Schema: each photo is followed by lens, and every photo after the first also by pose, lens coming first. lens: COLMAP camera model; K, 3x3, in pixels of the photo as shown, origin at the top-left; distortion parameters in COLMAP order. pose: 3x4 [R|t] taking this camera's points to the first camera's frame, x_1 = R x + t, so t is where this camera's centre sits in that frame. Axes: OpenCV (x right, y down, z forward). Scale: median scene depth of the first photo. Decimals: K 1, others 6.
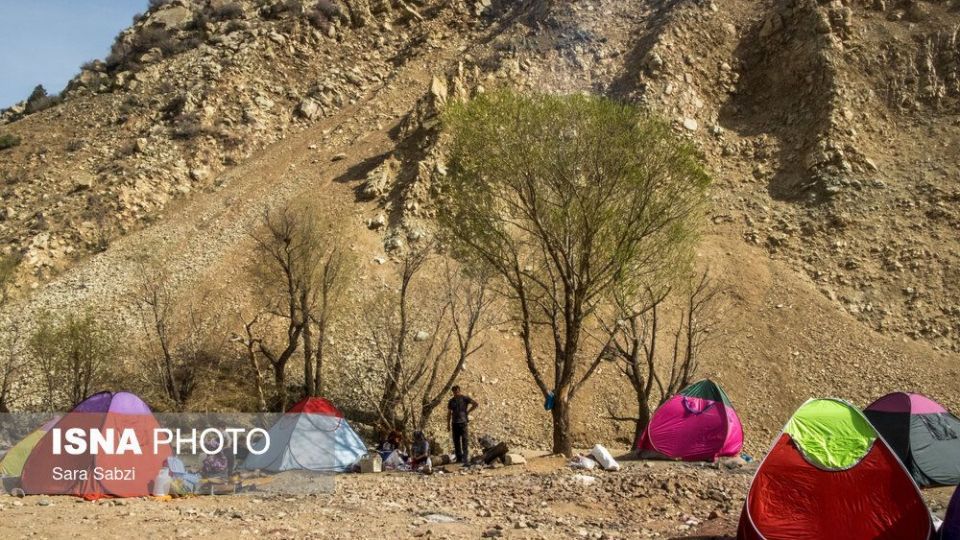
lens RADIAL K [[758.1, 0, 474.8], [0, 758.1, 225.8], [0, 0, 1]] dist [-0.007349, -0.005655]
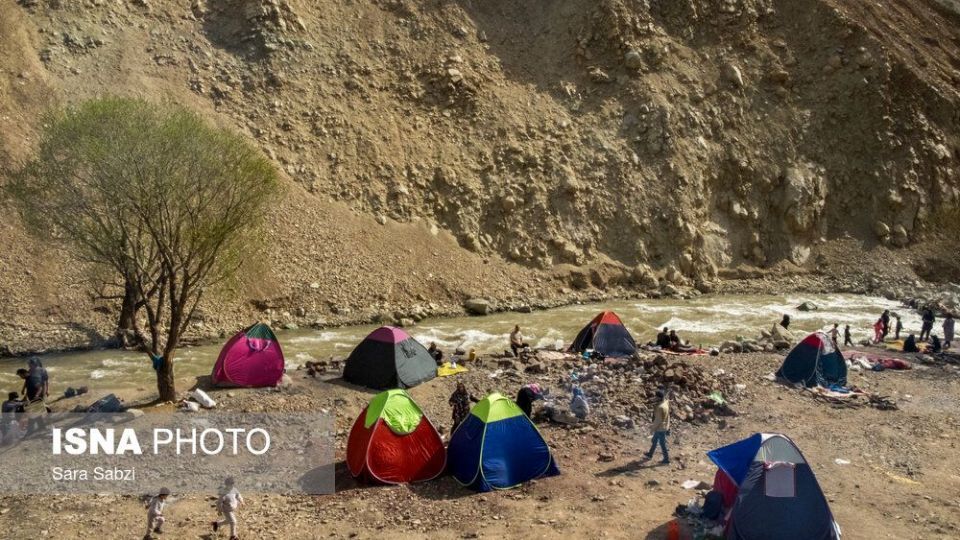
lens RADIAL K [[758.1, 0, 474.8], [0, 758.1, 225.8], [0, 0, 1]] dist [-0.007349, -0.005655]
pose [[0.731841, -0.050368, 0.679611, -0.086801], [-0.129802, 0.968705, 0.211571, -0.079069], [-0.668999, -0.243052, 0.702401, -0.048116]]
